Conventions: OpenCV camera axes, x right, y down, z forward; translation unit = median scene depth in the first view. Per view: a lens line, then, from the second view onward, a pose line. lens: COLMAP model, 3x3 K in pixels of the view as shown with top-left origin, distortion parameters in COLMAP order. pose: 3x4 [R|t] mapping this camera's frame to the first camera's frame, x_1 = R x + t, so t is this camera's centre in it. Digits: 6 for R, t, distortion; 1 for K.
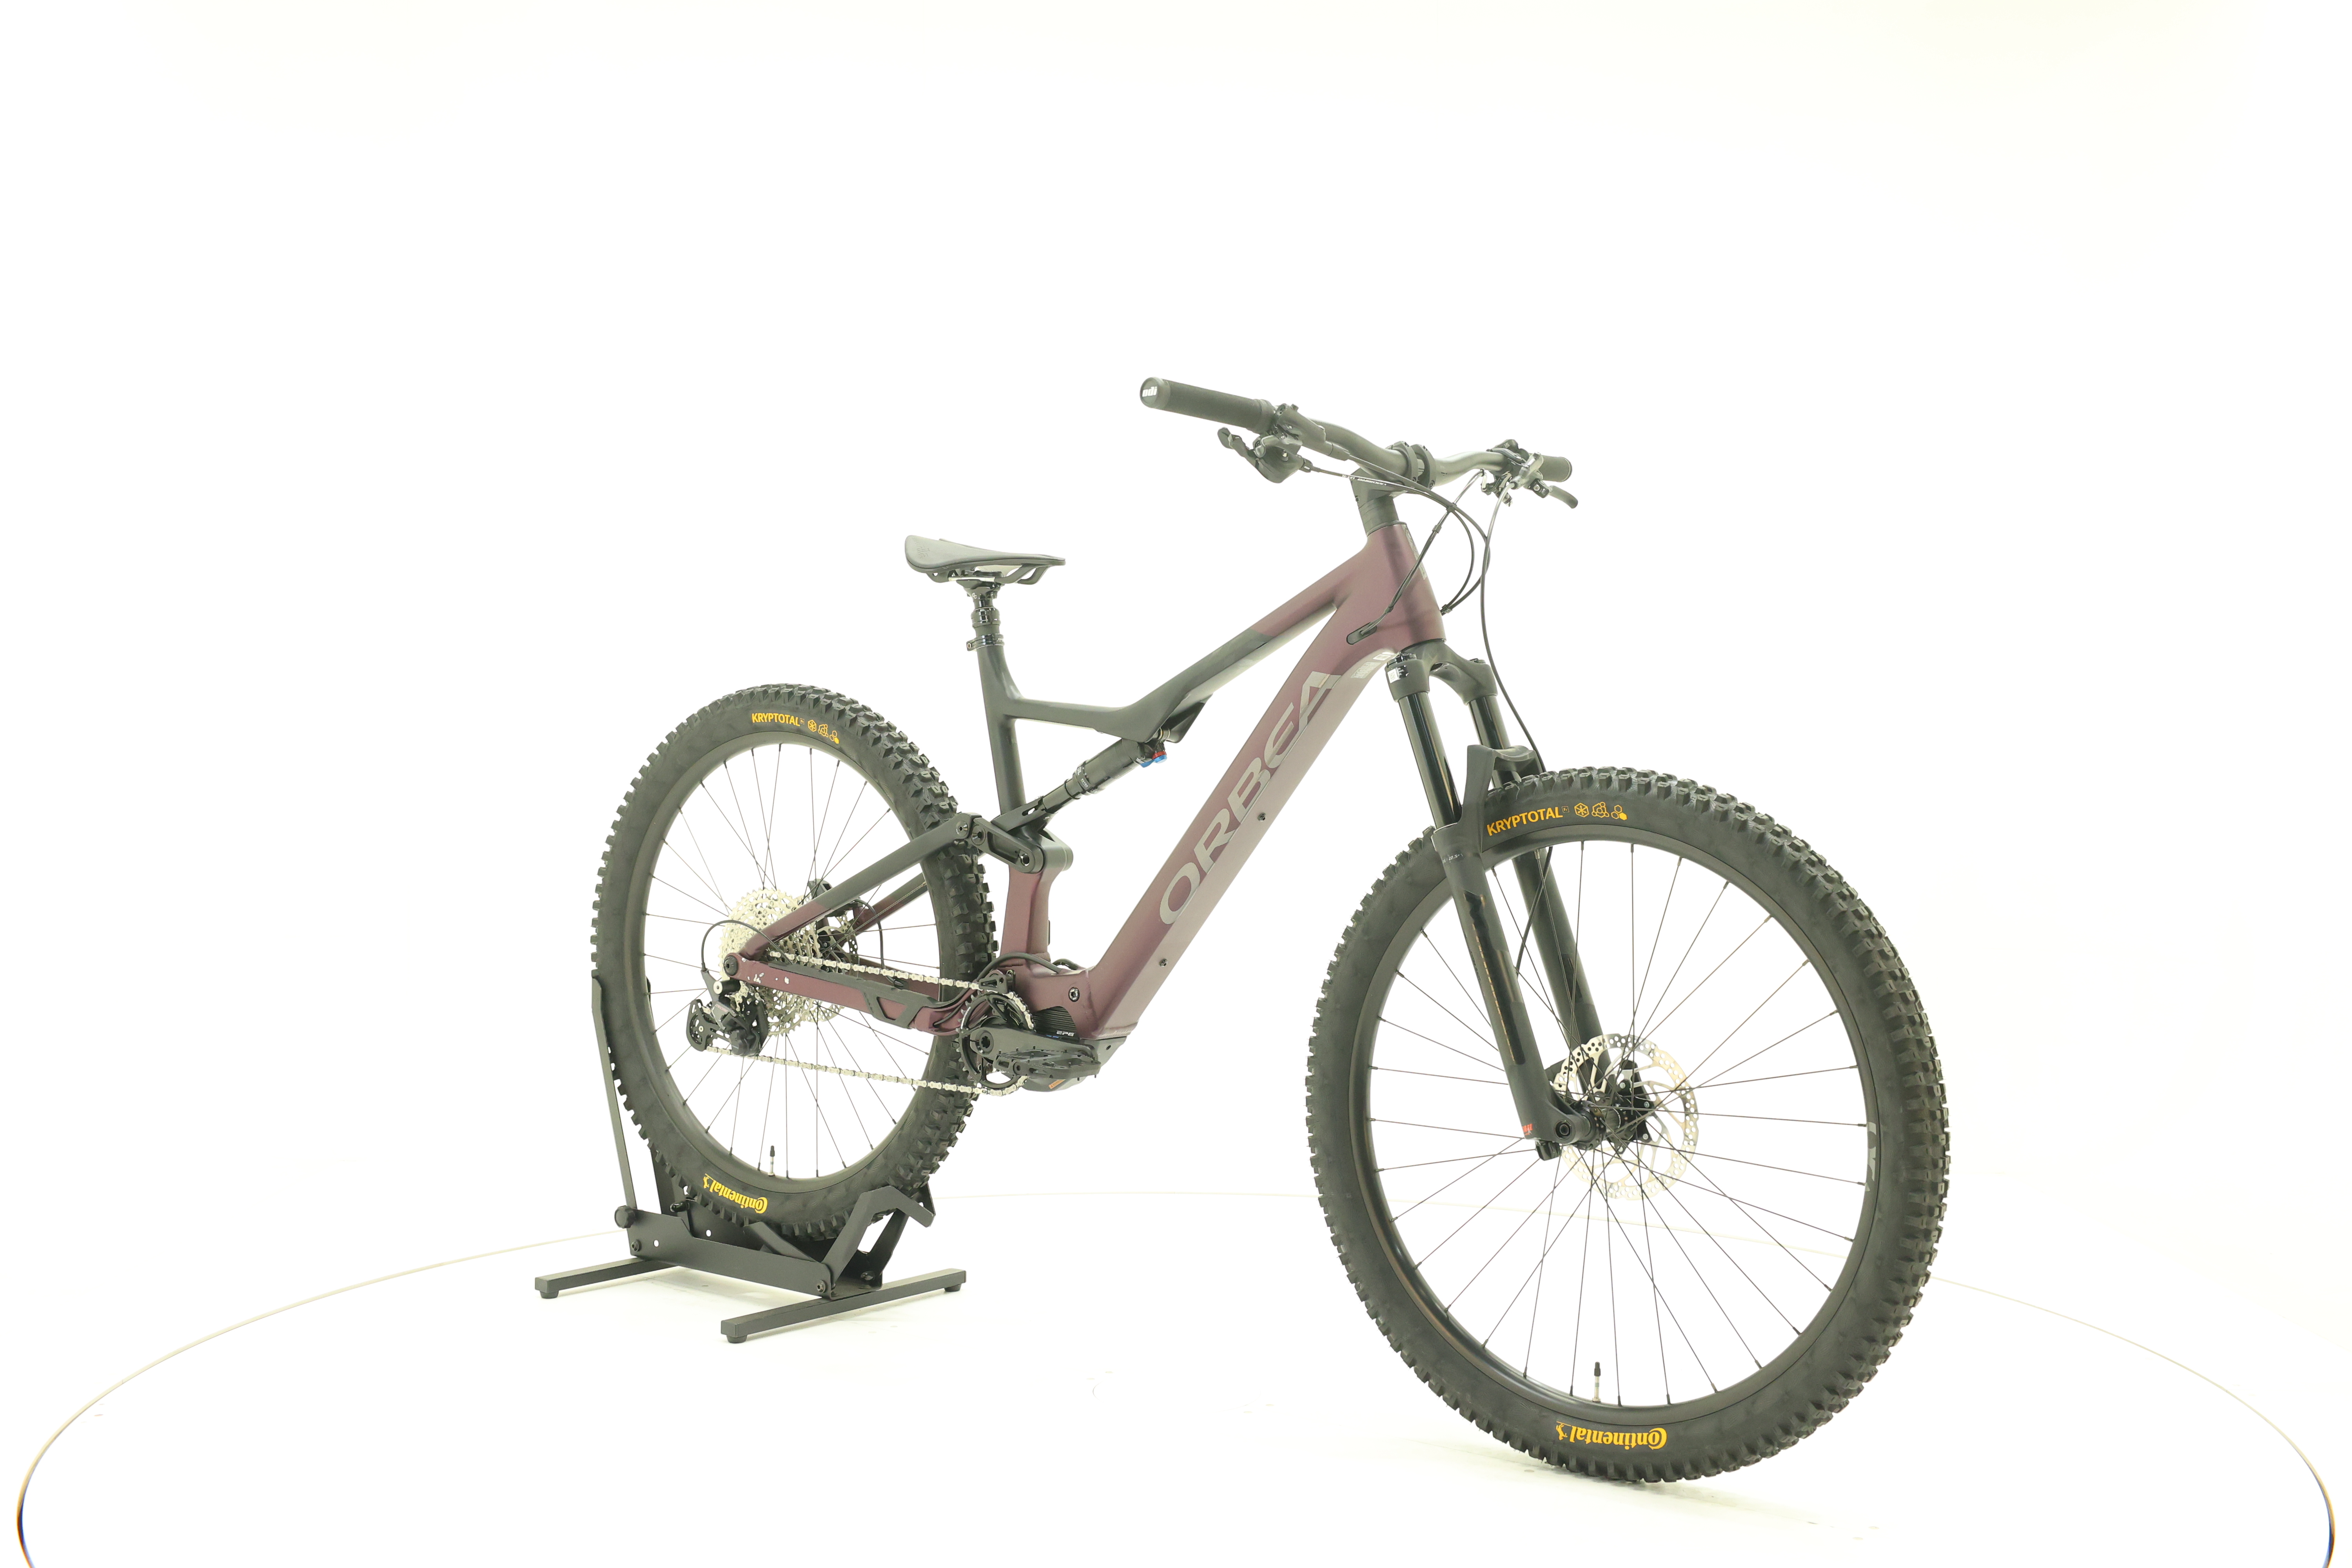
lens RADIAL K [[2506.9, 0, 1171.3], [0, 2506.9, 778.9], [0, 0, 1]] dist [0.028874, 0.000000]
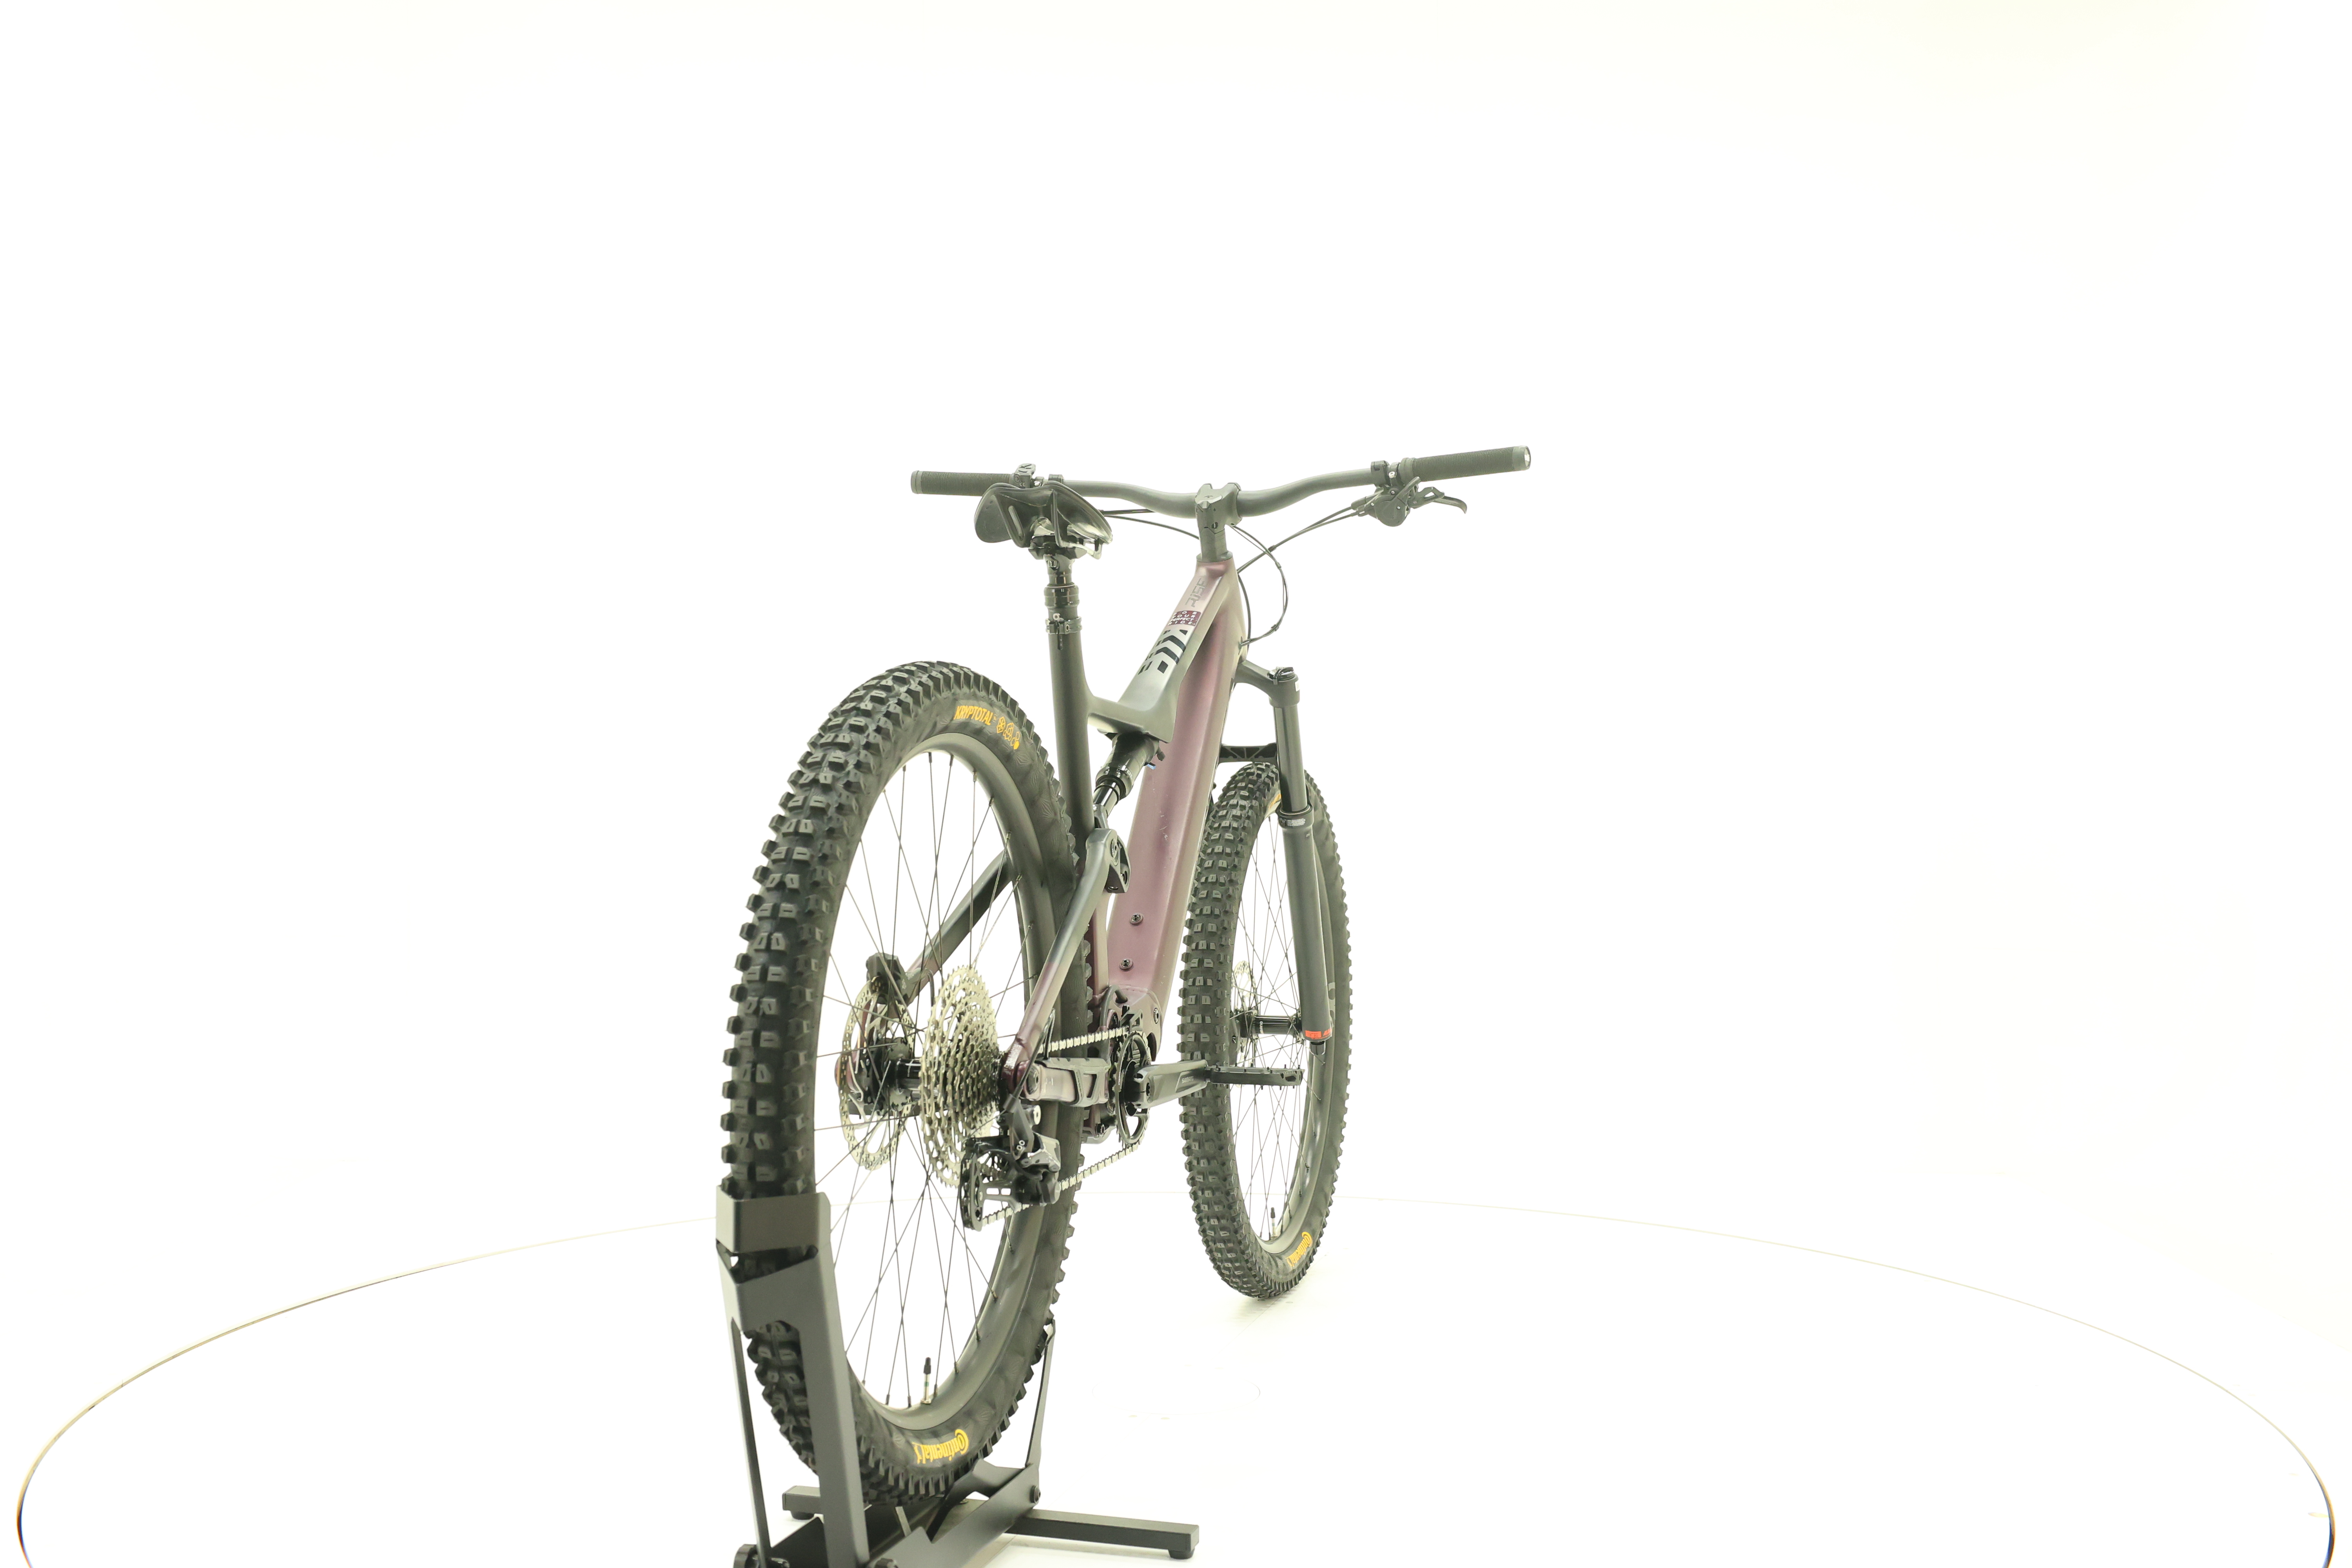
lens RADIAL K [[2506.9, 0, 1185.7], [0, 2506.9, 775.3], [0, 0, 1]] dist [0.028874, 0.000000]
pose [[-0.377507, -0.021836, 0.925749, -0.890079], [0.011089, 0.999544, 0.028099, -0.028447], [-0.925940, 0.020873, -0.377092, 1.324917]]
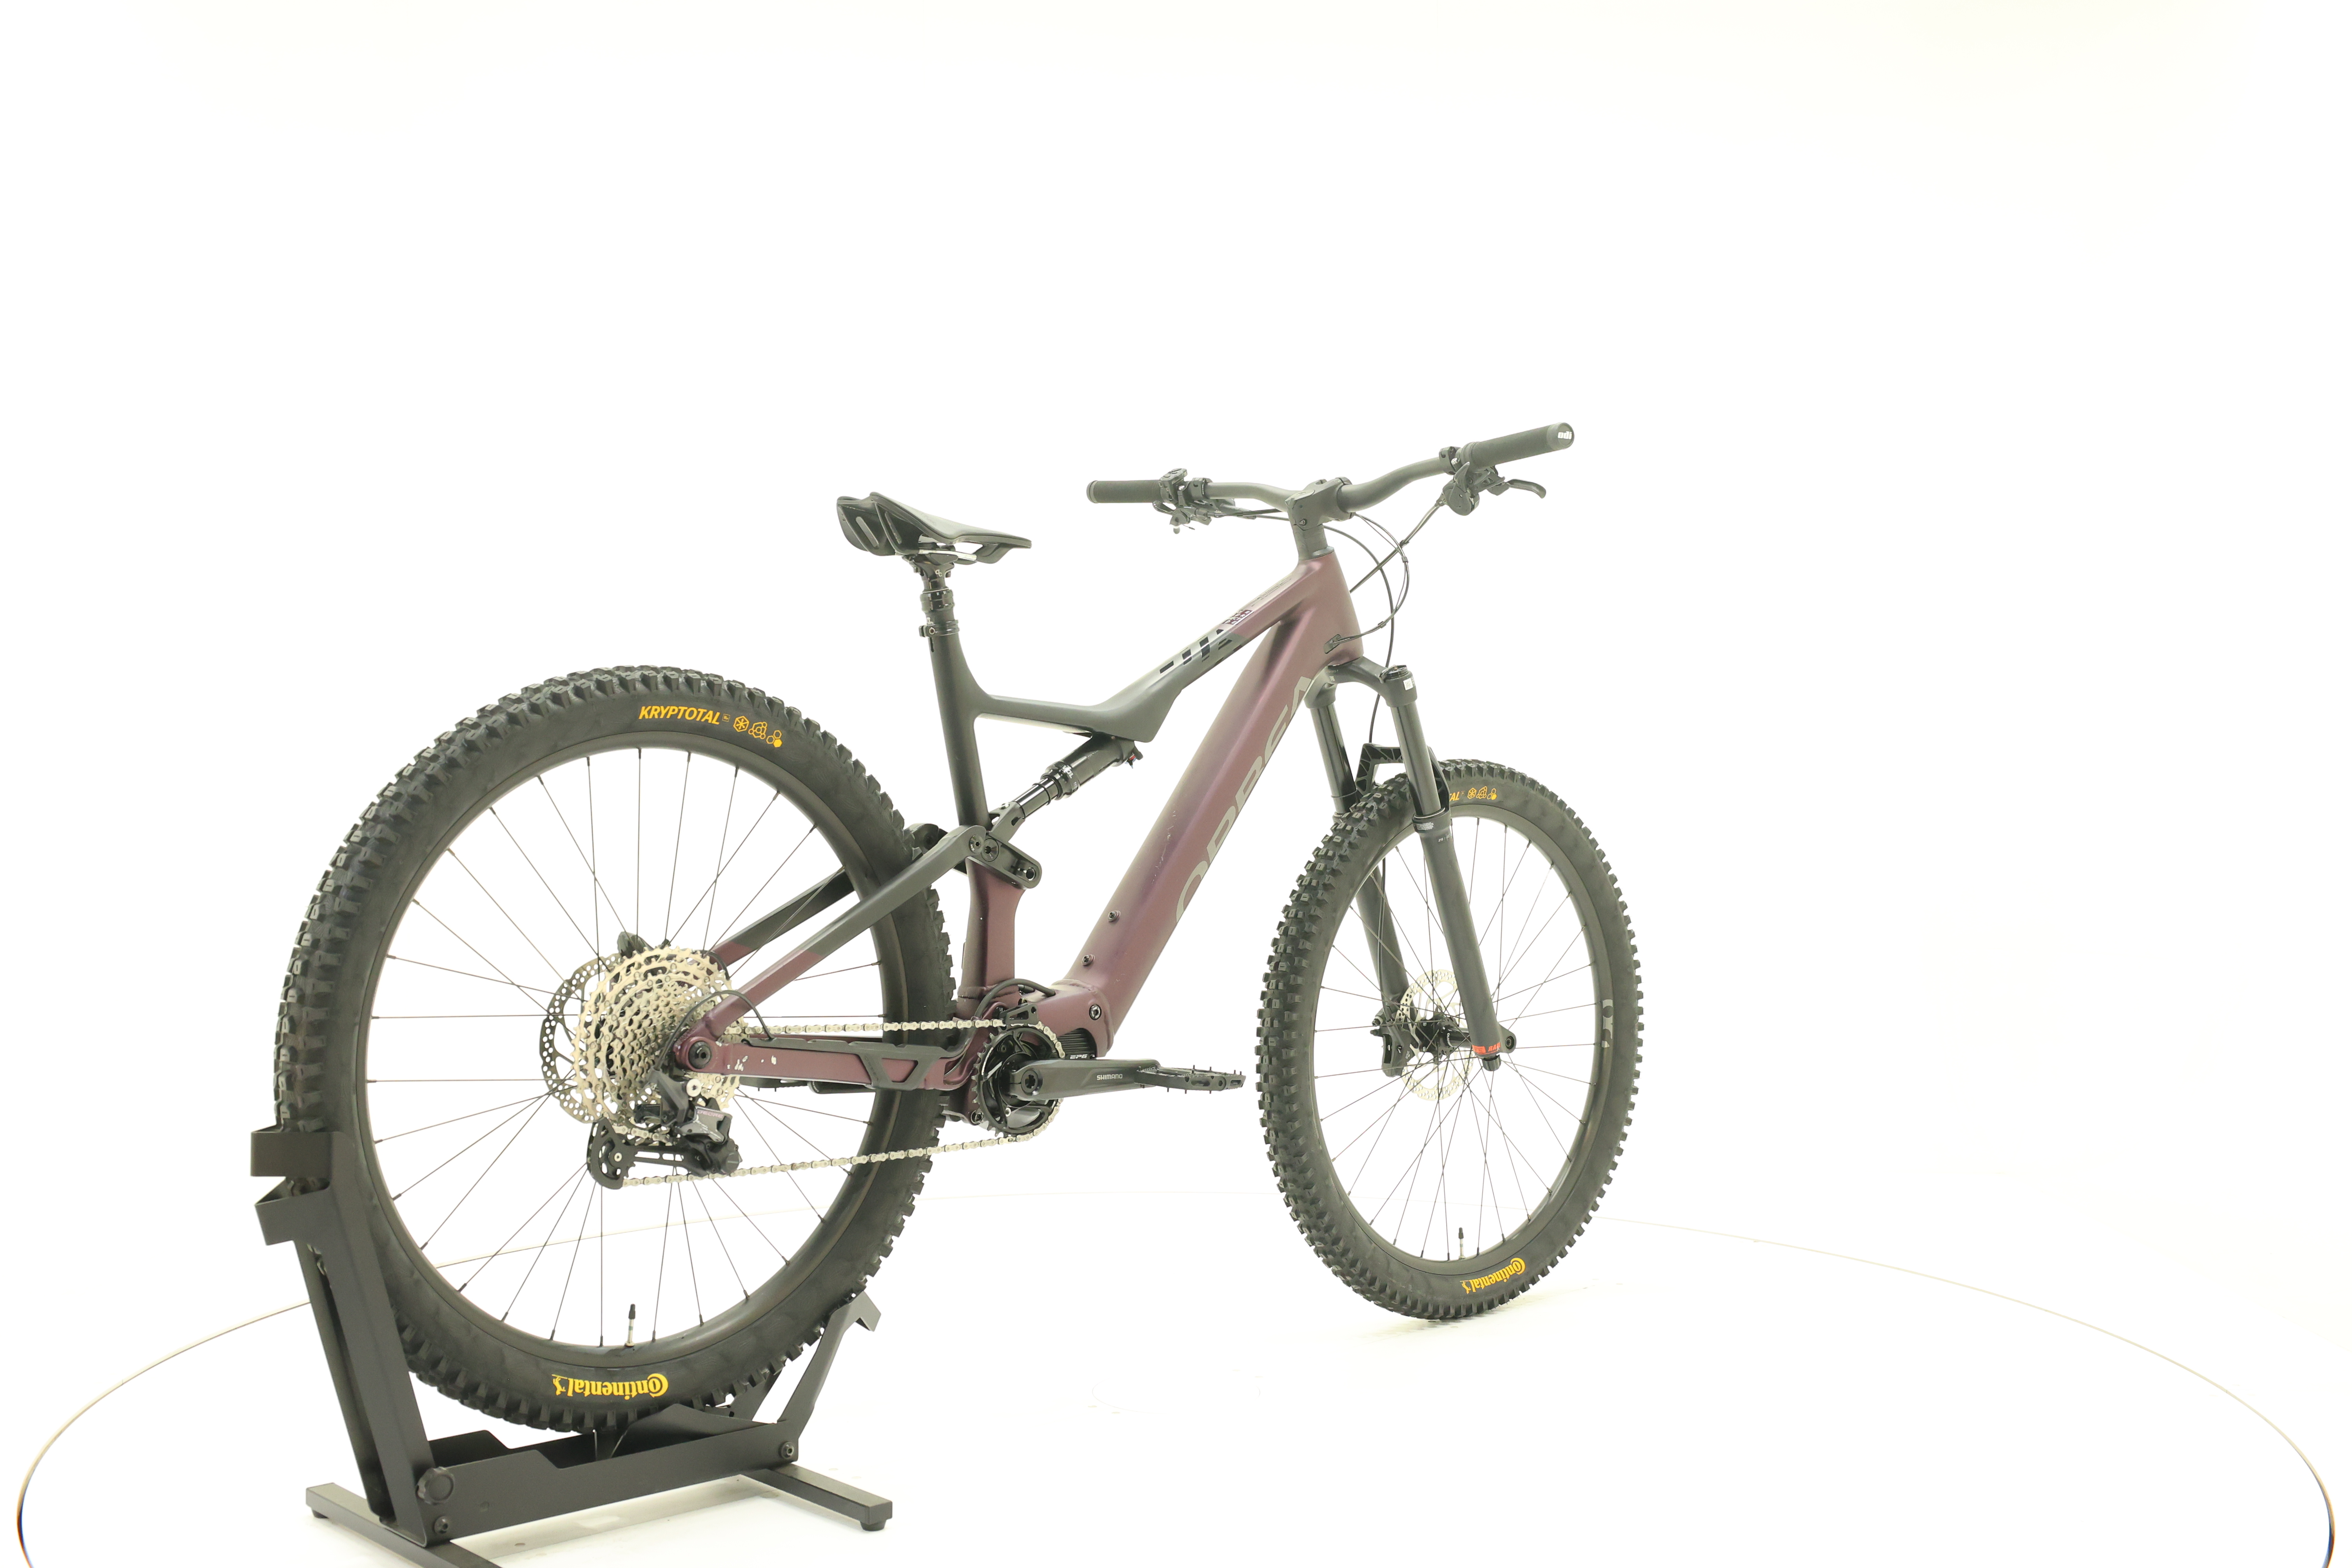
lens RADIAL K [[2506.9, 0, 1161.2], [0, 2506.9, 776.2], [0, 0, 1]] dist [0.028874, 0.000000]
pose [[0.144938, -0.021631, 0.989204, -0.951505], [0.014456, 0.999701, 0.019743, -0.020151], [-0.989335, 0.011439, 0.145208, 0.830559]]
